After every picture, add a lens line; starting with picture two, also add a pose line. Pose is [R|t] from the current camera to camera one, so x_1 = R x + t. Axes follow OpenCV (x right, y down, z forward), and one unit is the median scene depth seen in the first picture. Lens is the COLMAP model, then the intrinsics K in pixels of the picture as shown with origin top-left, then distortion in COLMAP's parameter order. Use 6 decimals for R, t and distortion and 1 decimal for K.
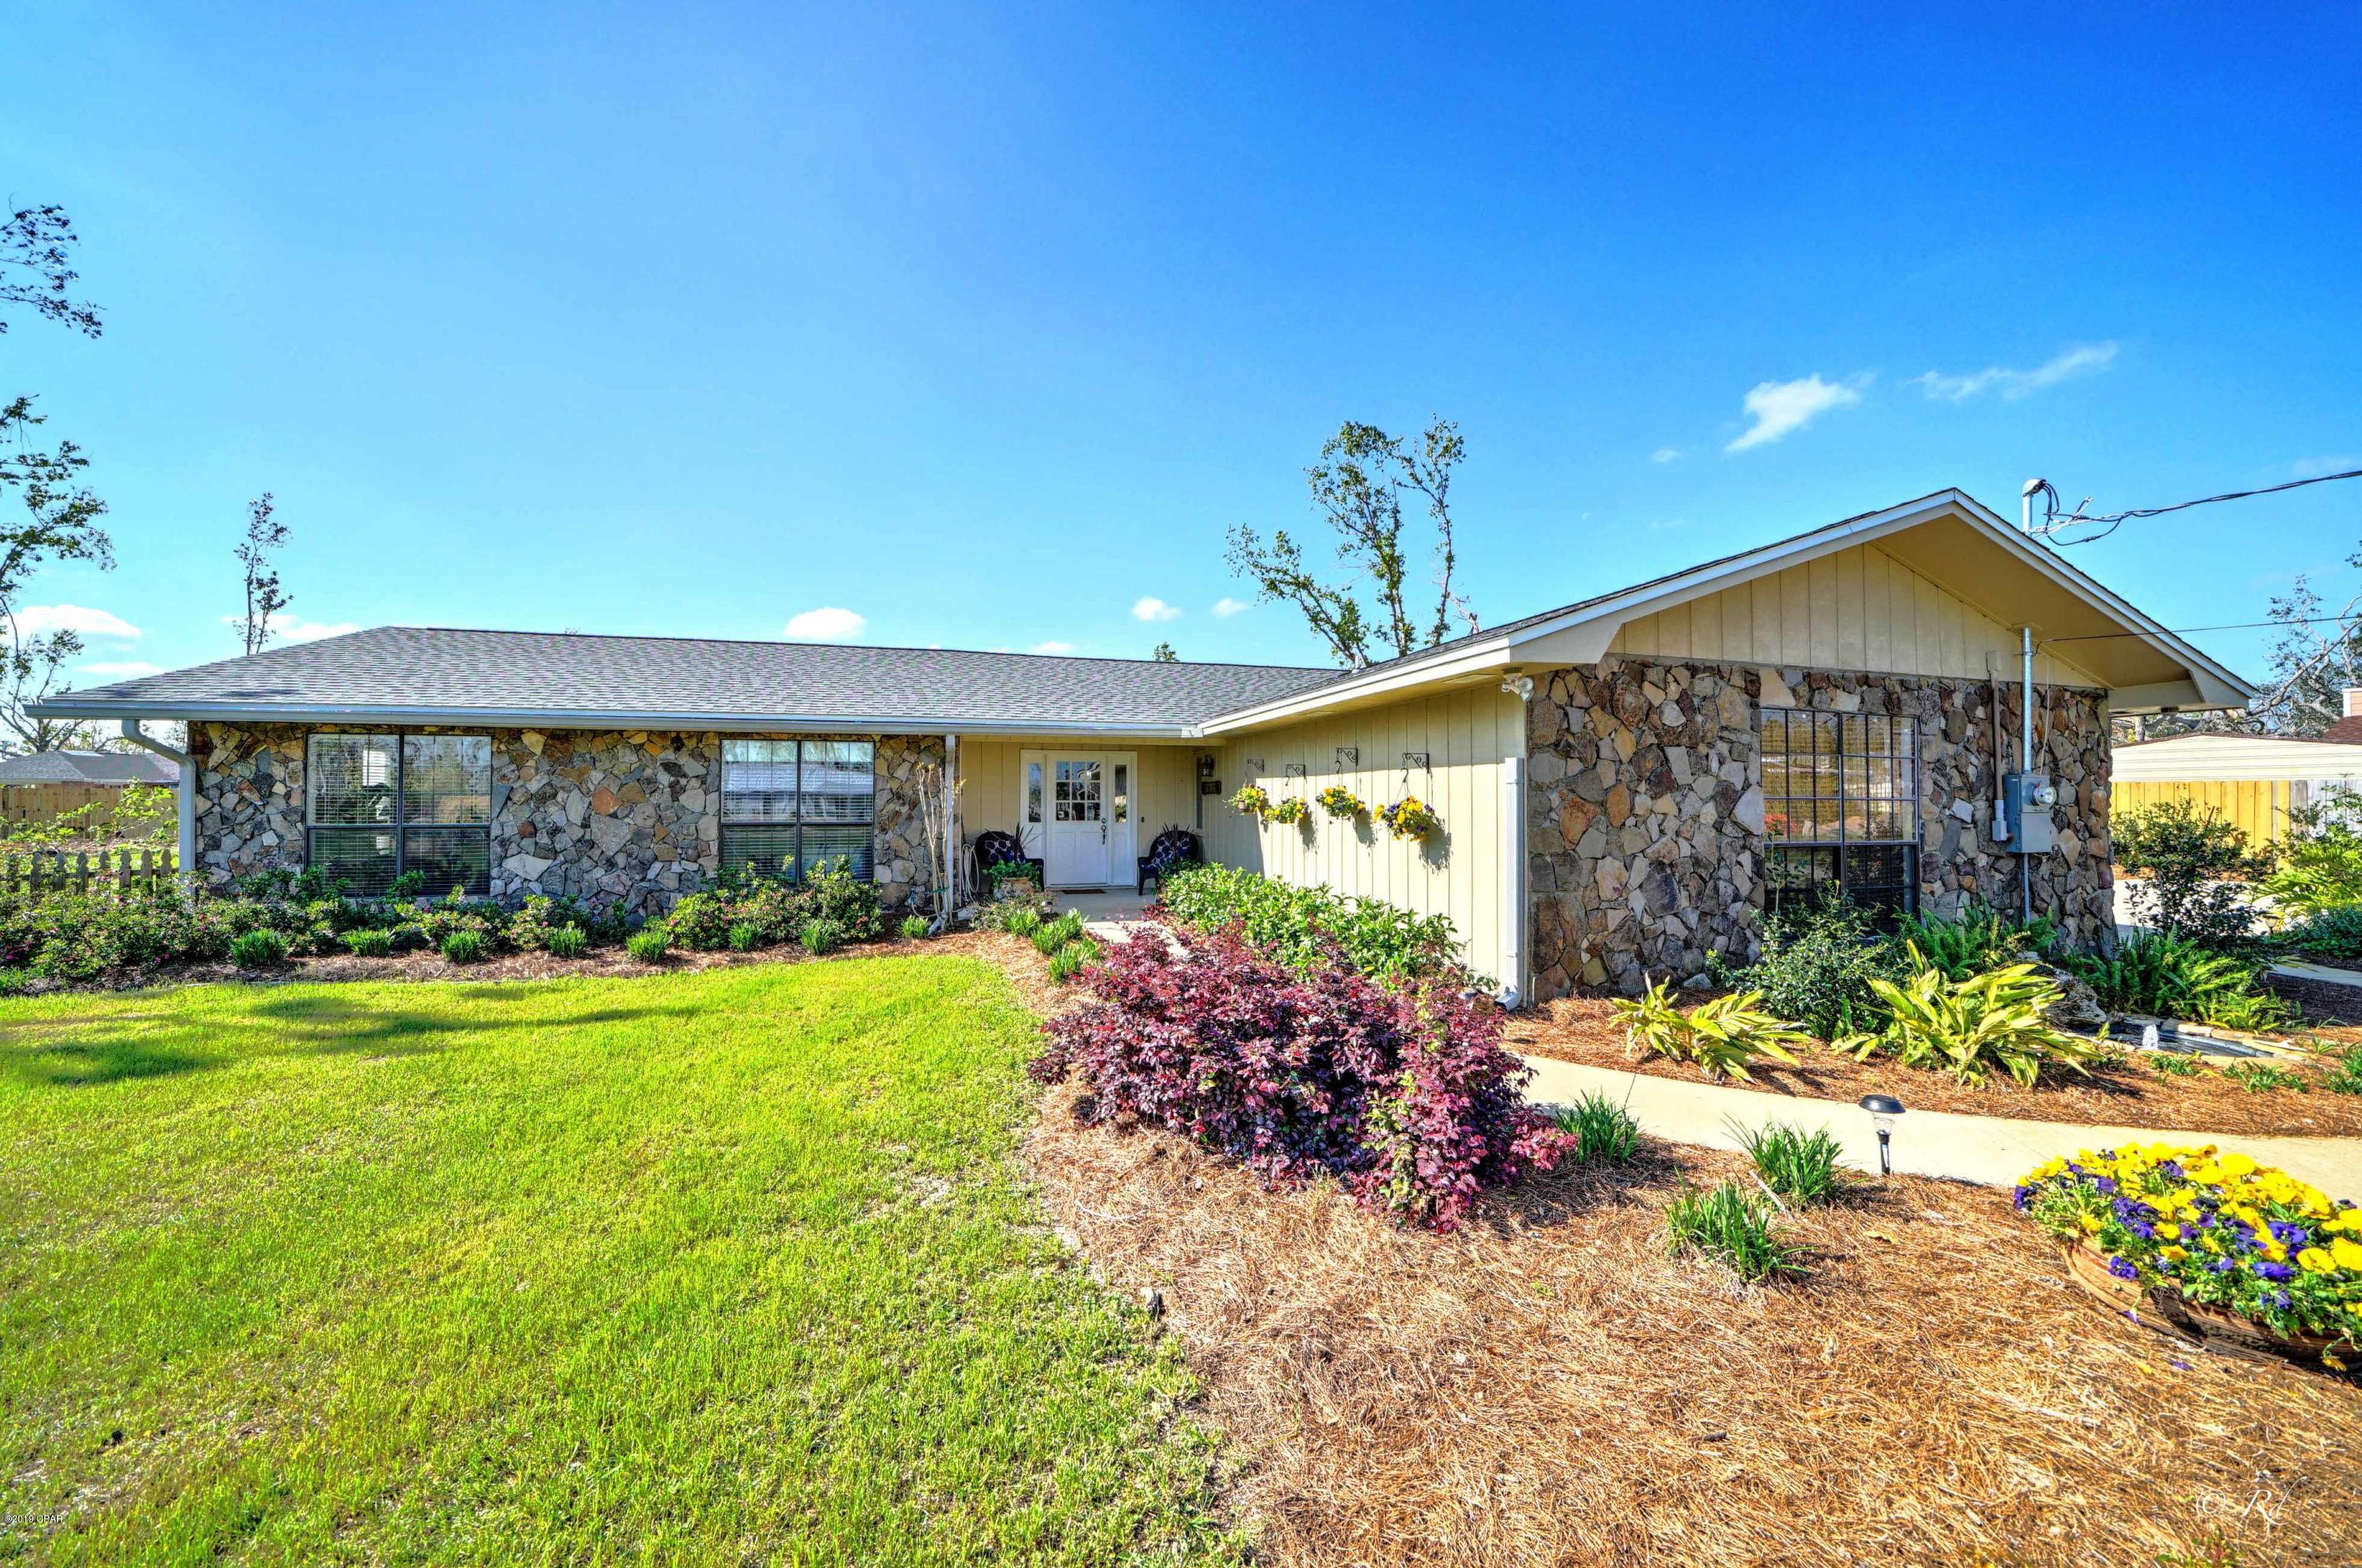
lens RADIAL K [[808.6, 0, 1181.0], [0, 808.6, 784.0], [0, 0, 1]] dist [-0.035527, 0.006441]
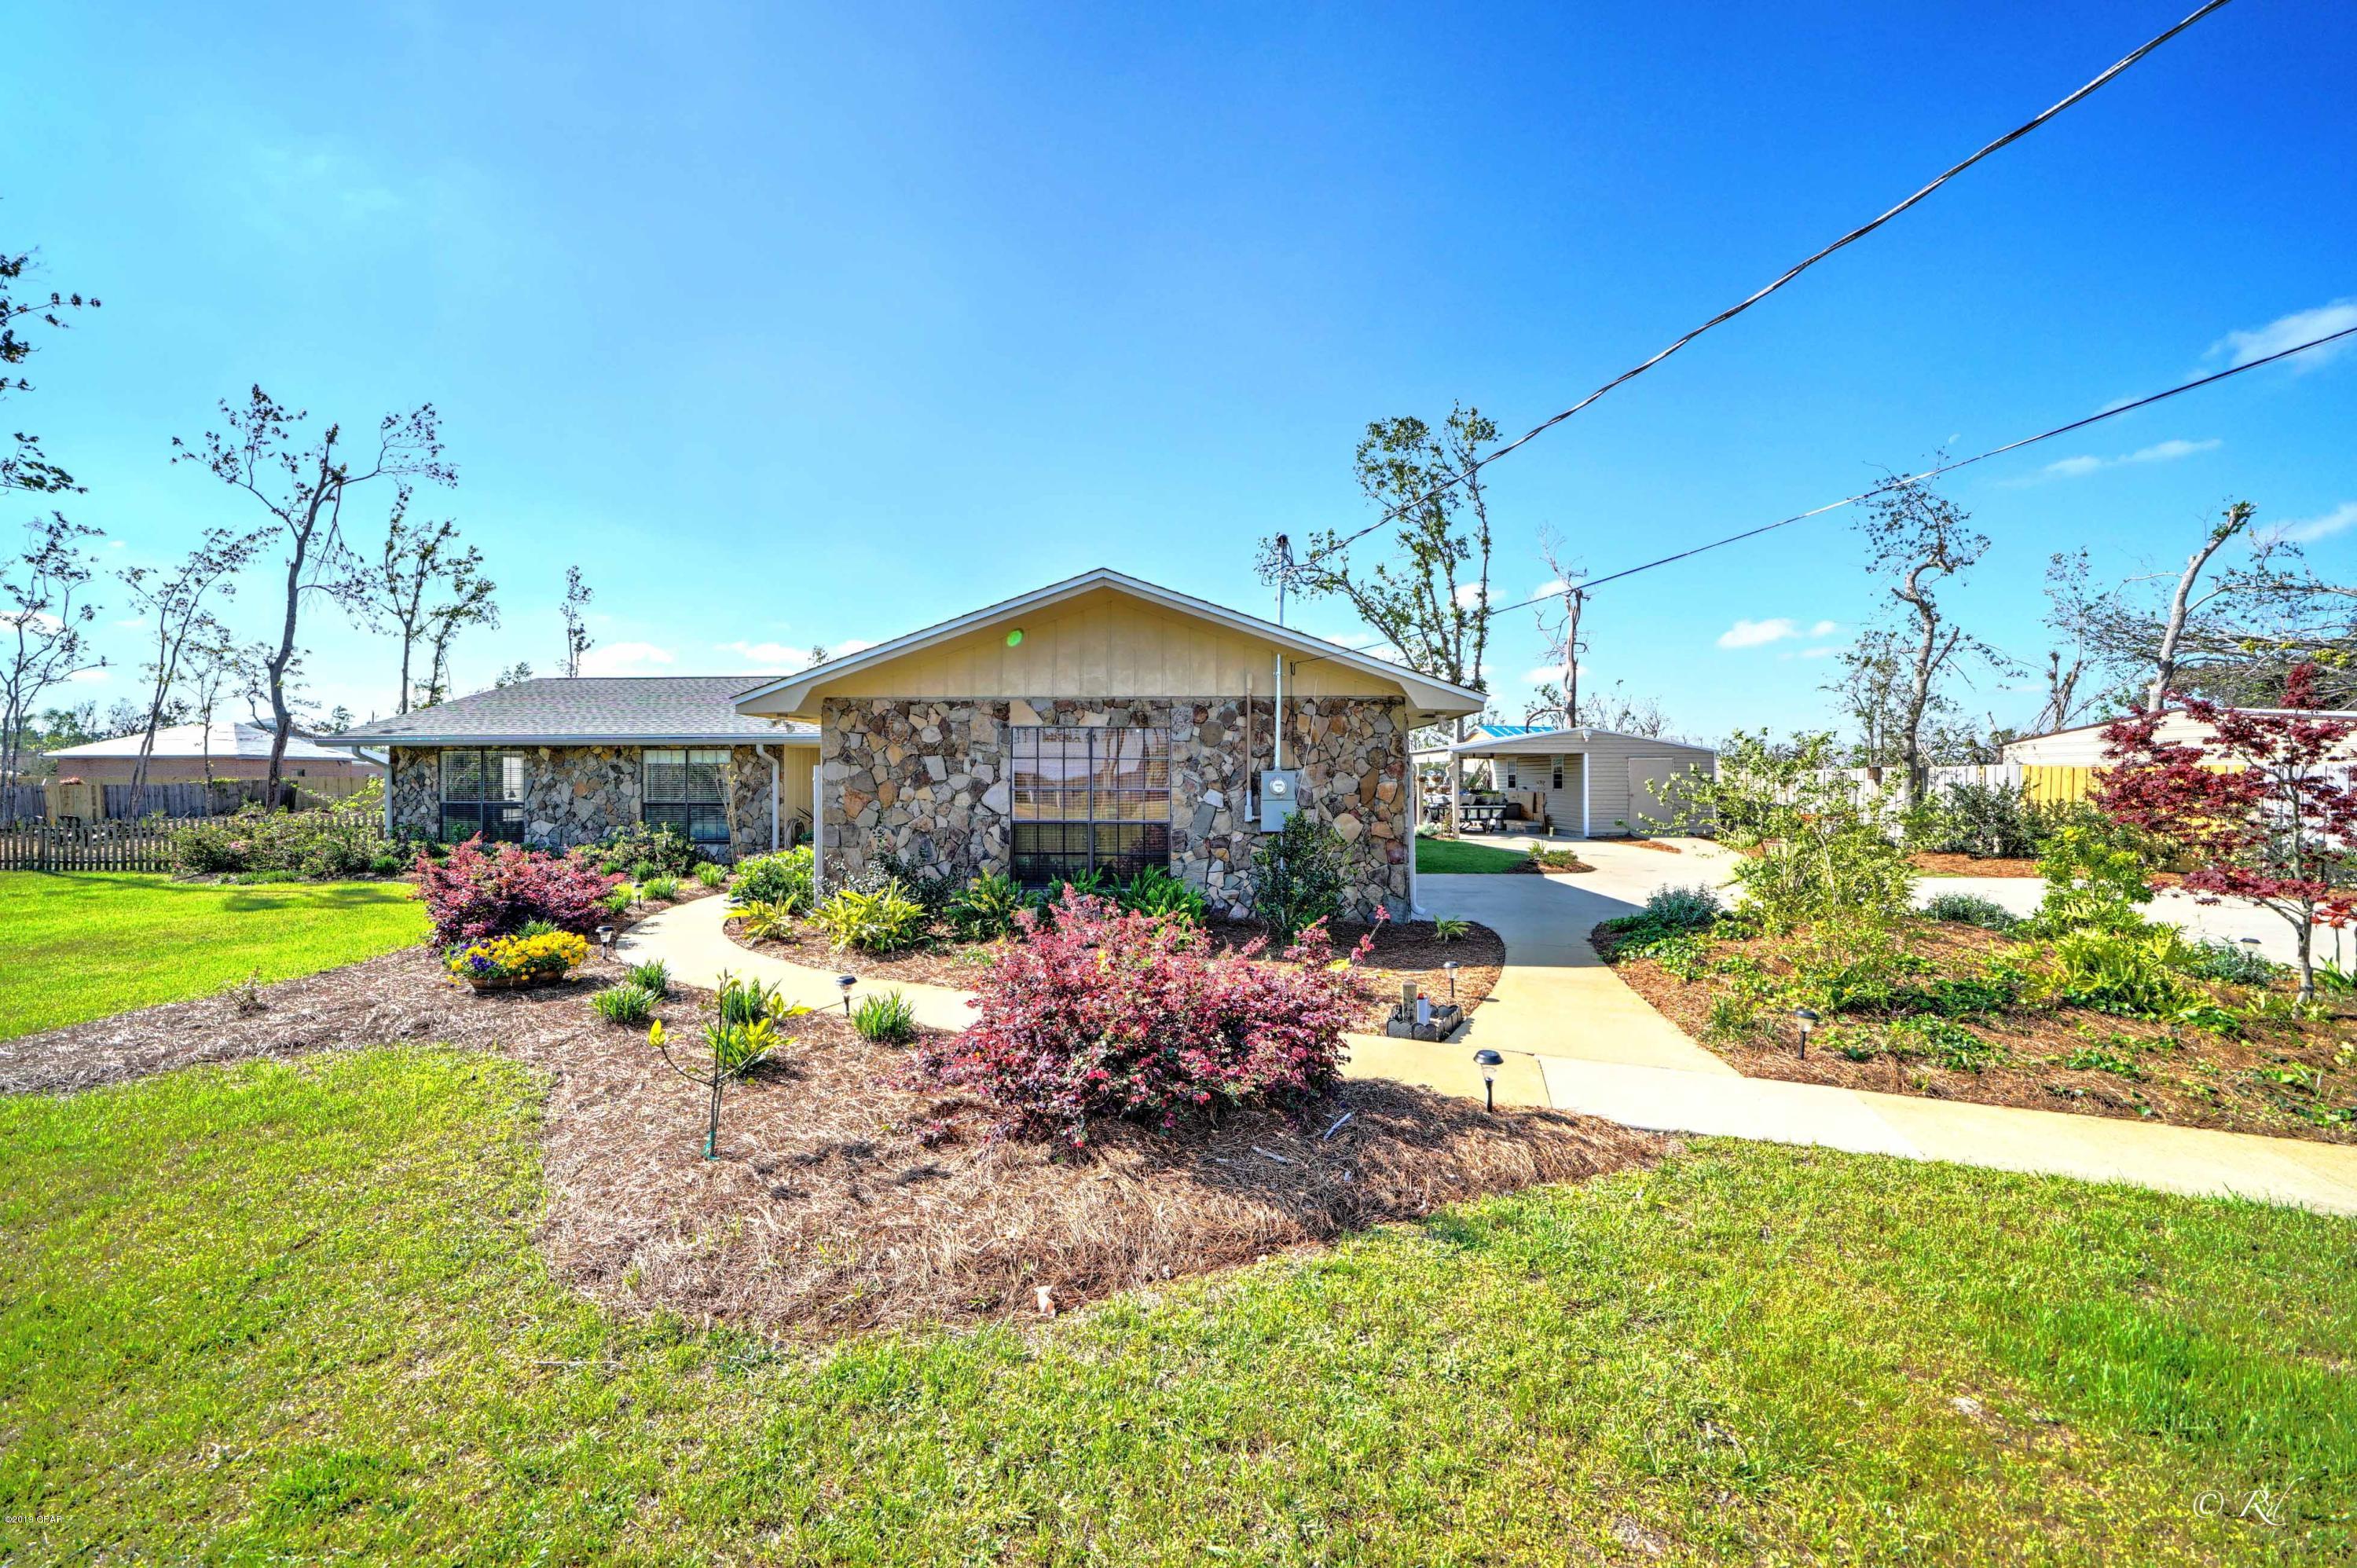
lens RADIAL K [[817.1, 0, 1178.5], [0, 817.1, 784.0], [0, 0, 1]] dist [-0.024822, 0.002337]
pose [[0.953339, -0.000337, -0.301901, 1.072442], [0.006200, 0.999810, 0.018461, -0.012833], [0.301837, -0.019471, 0.953161, -0.246019]]
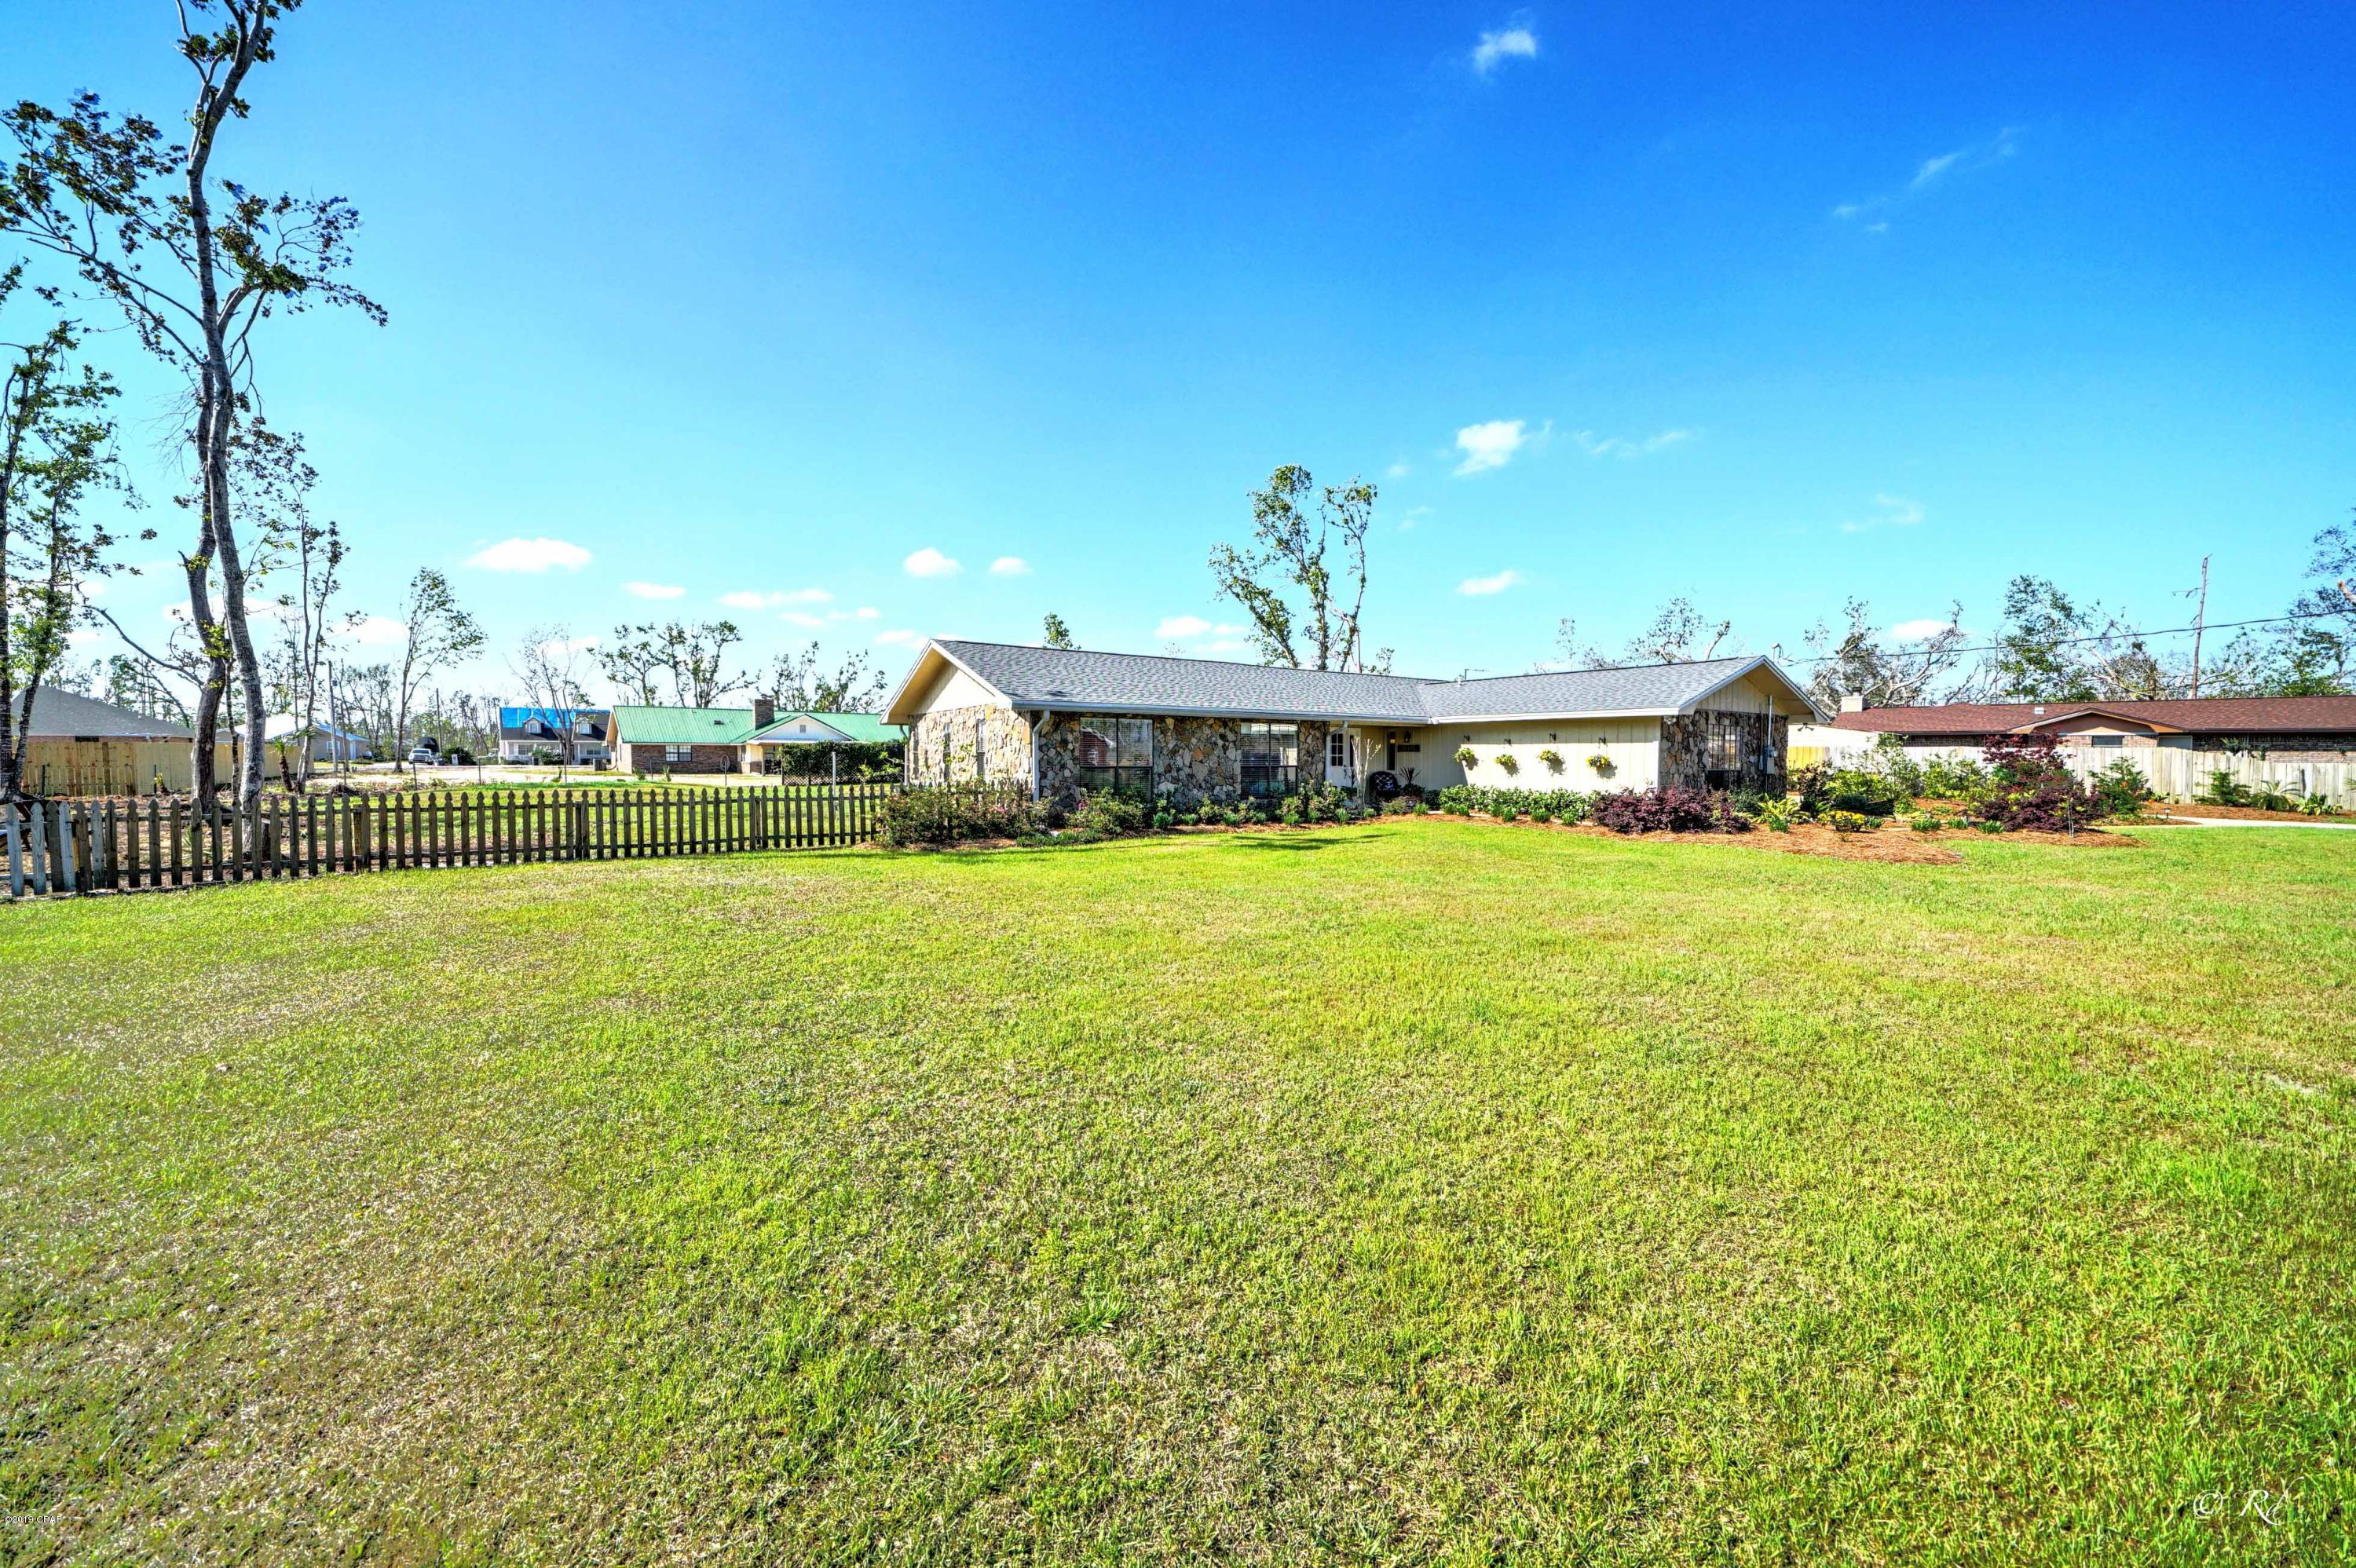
lens RADIAL K [[816.7, 0, 1178.0], [0, 816.7, 784.0], [0, 0, 1]] dist [-0.024822, 0.002337]
pose [[0.955873, -0.006396, 0.293710, -1.499175], [-0.008151, 0.998801, 0.048278, -0.000725], [-0.293666, -0.048542, 0.954675, -0.962655]]
